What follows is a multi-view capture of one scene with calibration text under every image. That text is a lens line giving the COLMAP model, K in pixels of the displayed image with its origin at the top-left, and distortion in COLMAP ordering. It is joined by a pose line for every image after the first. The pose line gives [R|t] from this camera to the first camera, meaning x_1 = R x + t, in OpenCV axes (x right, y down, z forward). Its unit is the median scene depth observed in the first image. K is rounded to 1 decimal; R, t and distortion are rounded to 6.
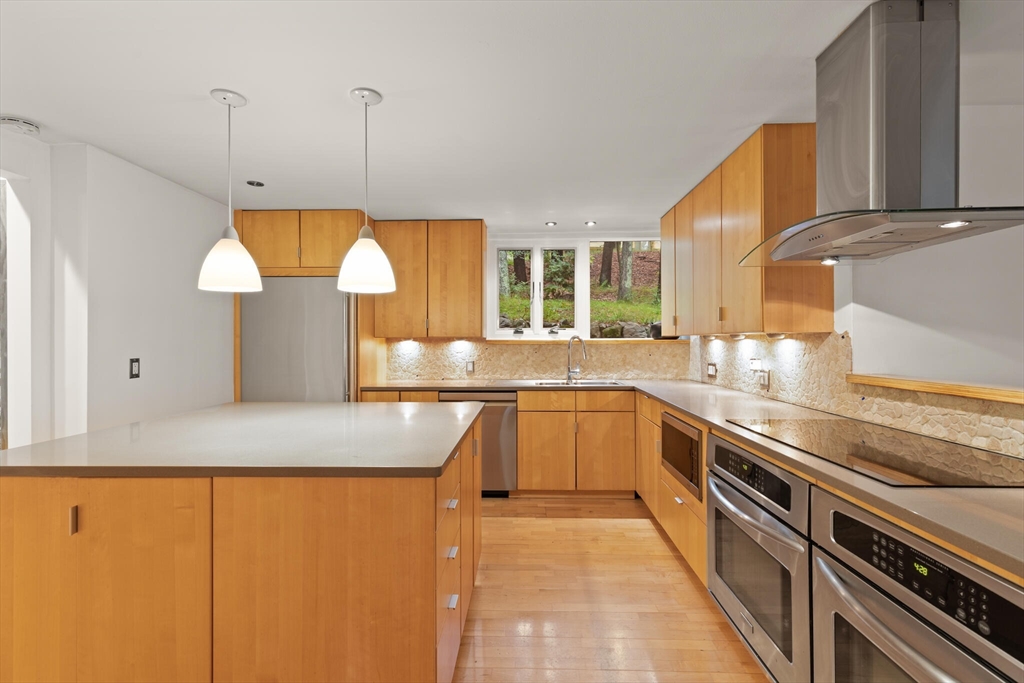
lens RADIAL K [[463.6, 0, 513.9], [0, 463.6, 340.9], [0, 0, 1]] dist [0.007387, -0.002624]
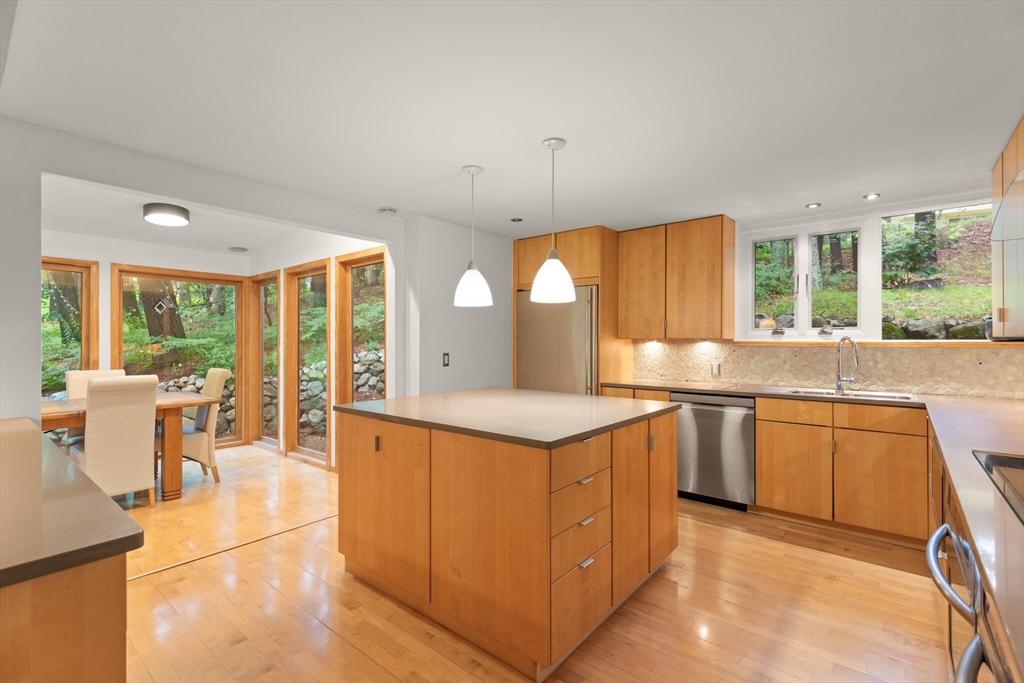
lens RADIAL K [[463.6, 0, 509.5], [0, 463.6, 341.5], [0, 0, 1]] dist [0.007387, -0.002624]
pose [[0.784745, 0.004024, -0.619806, 0.194193], [-0.004309, 0.999990, 0.001036, -0.000901], [0.619804, 0.001858, 0.784754, -0.021639]]
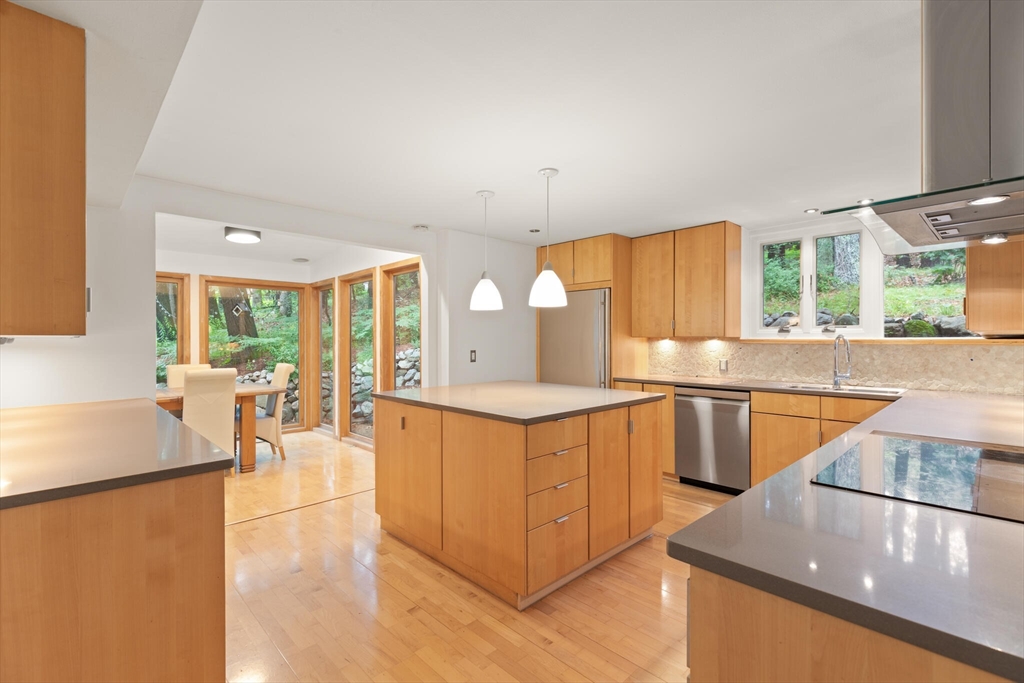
lens RADIAL K [[463.6, 0, 508.6], [0, 463.6, 340.4], [0, 0, 1]] dist [0.007387, -0.002624]
pose [[0.709356, 0.003392, -0.704842, 0.338565], [-0.001839, 0.999994, 0.002962, -0.002096], [0.704848, -0.000805, 0.709358, -0.065713]]
